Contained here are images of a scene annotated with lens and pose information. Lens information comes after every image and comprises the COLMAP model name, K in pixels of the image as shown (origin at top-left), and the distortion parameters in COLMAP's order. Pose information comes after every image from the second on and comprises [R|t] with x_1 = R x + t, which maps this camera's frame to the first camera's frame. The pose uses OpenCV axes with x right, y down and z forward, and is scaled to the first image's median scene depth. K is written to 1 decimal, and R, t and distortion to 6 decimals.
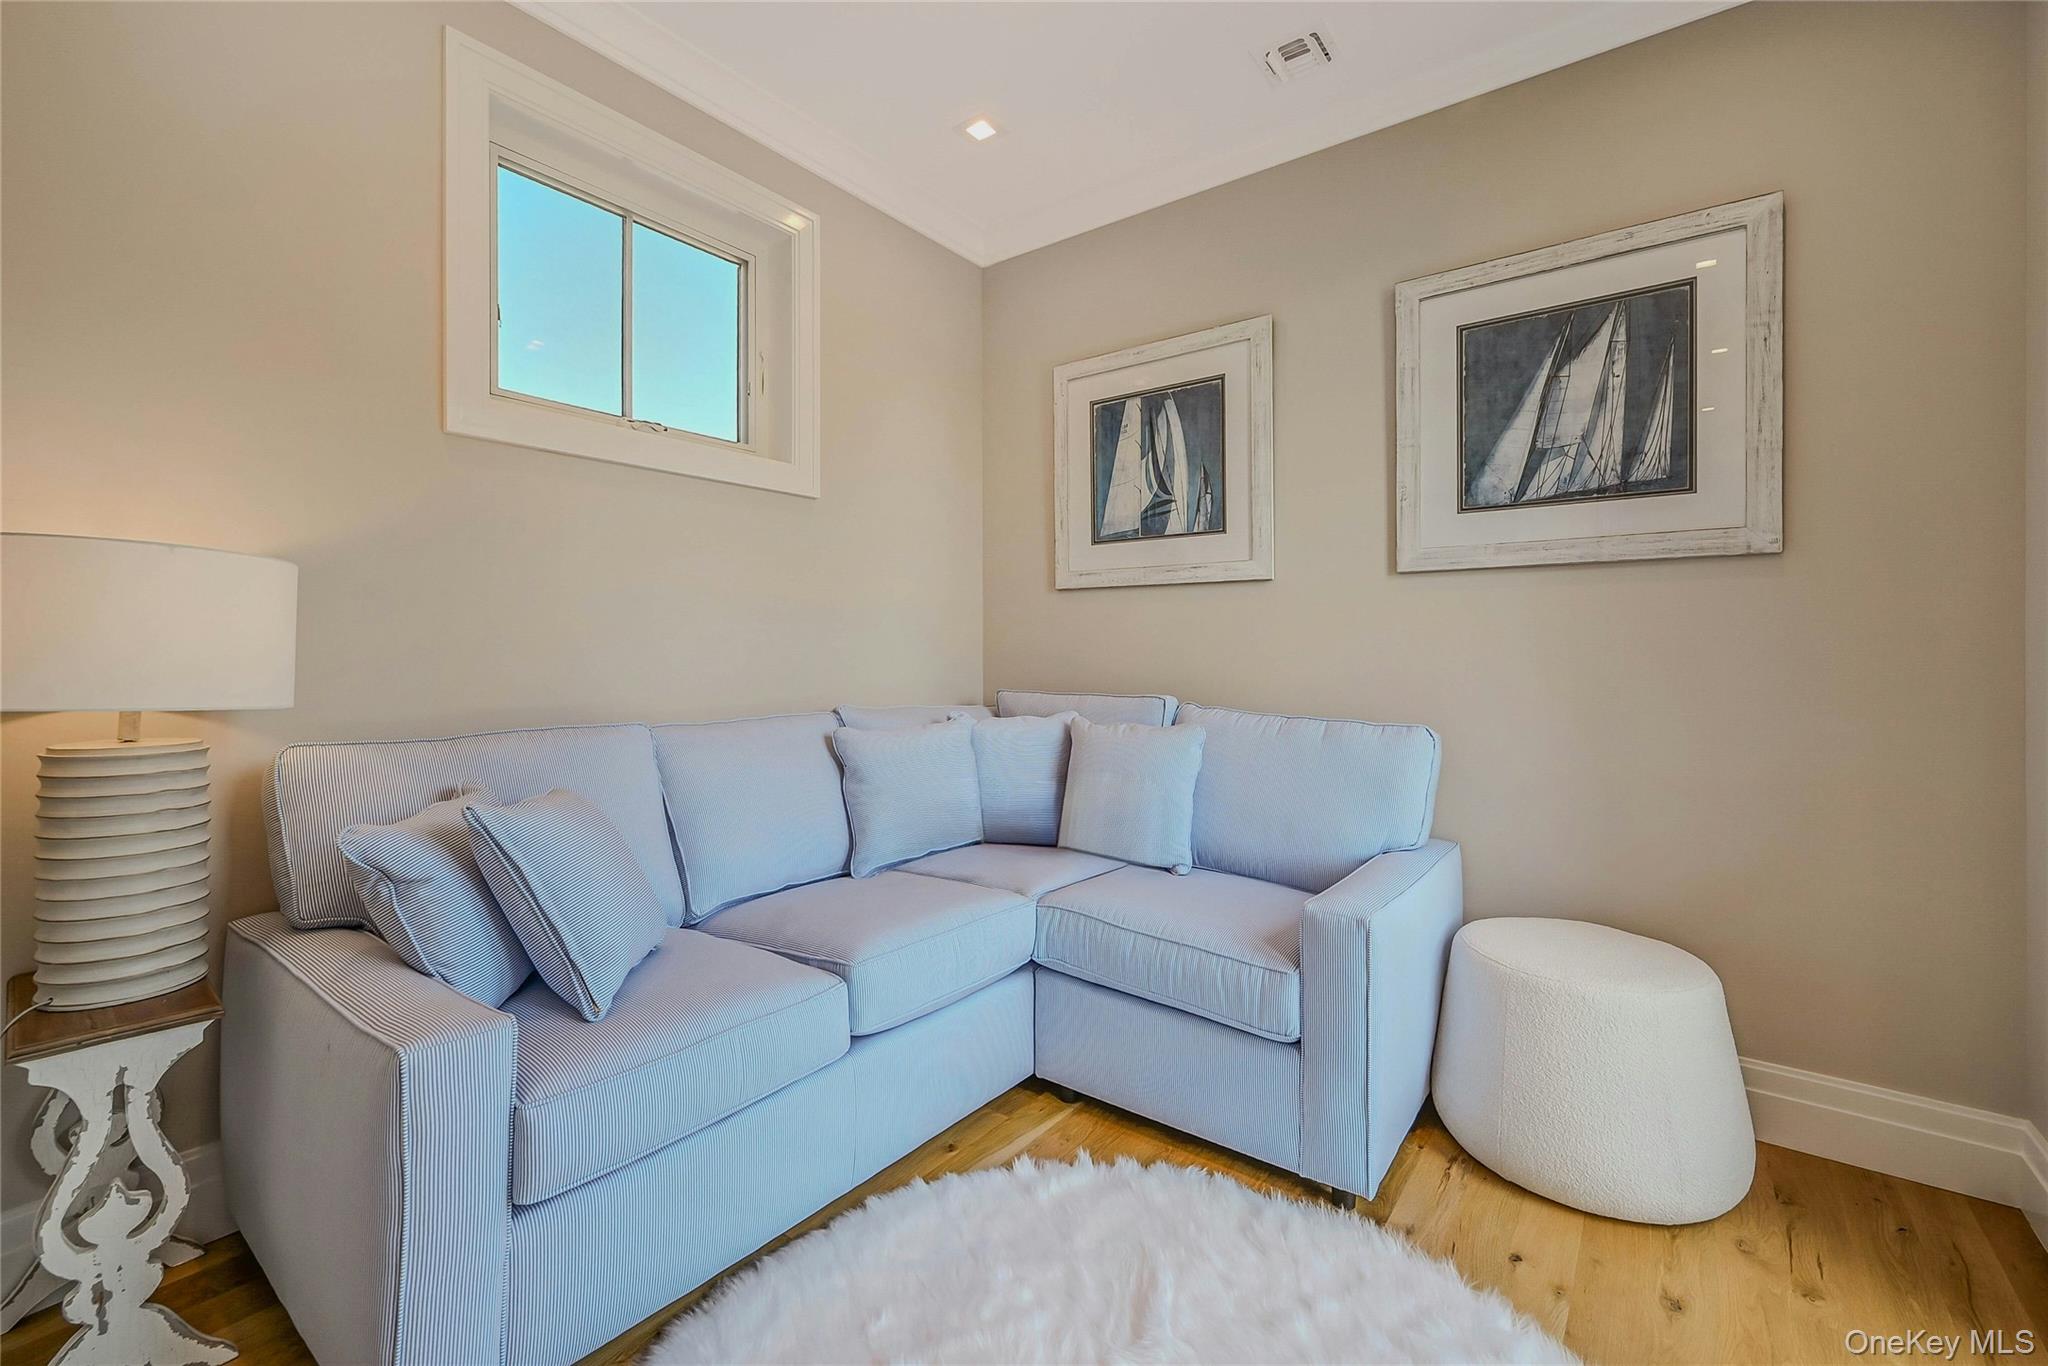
lens RADIAL K [[841.7, 0, 1019.4], [0, 841.7, 672.1], [0, 0, 1]] dist [0.001185, 0.000113]
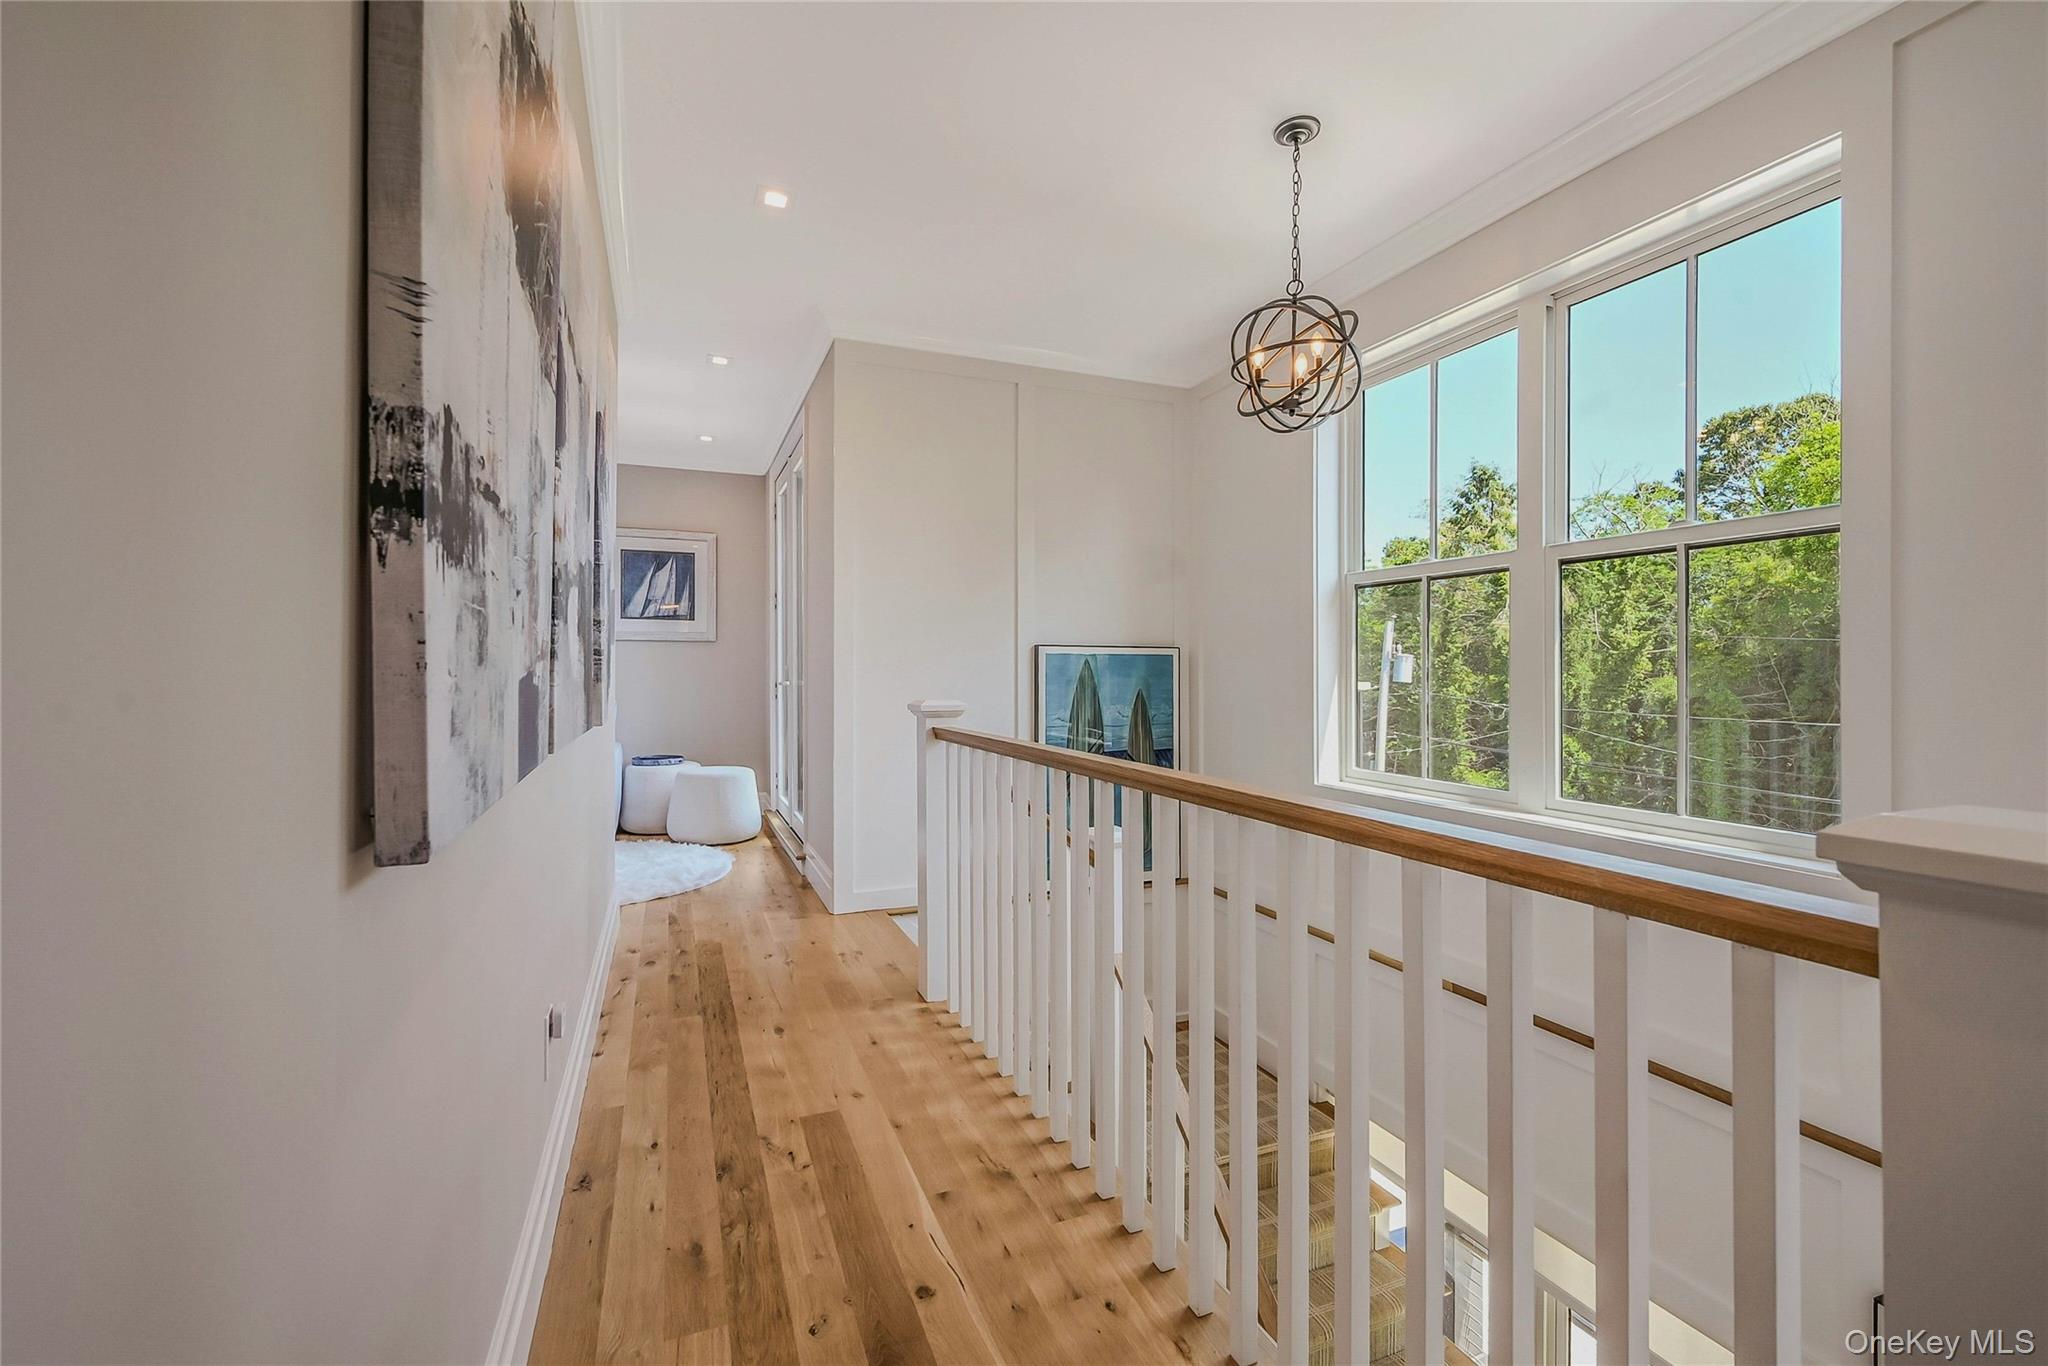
lens RADIAL K [[841.7, 0, 1019.4], [0, 841.7, 672.1], [0, 0, 1]] dist [0.001185, 0.000113]
pose [[0.498089, 0.008482, 0.867084, -1.212929], [-0.007759, 0.999956, -0.005325, -0.017381], [-0.867091, -0.004075, 0.498133, -1.489773]]
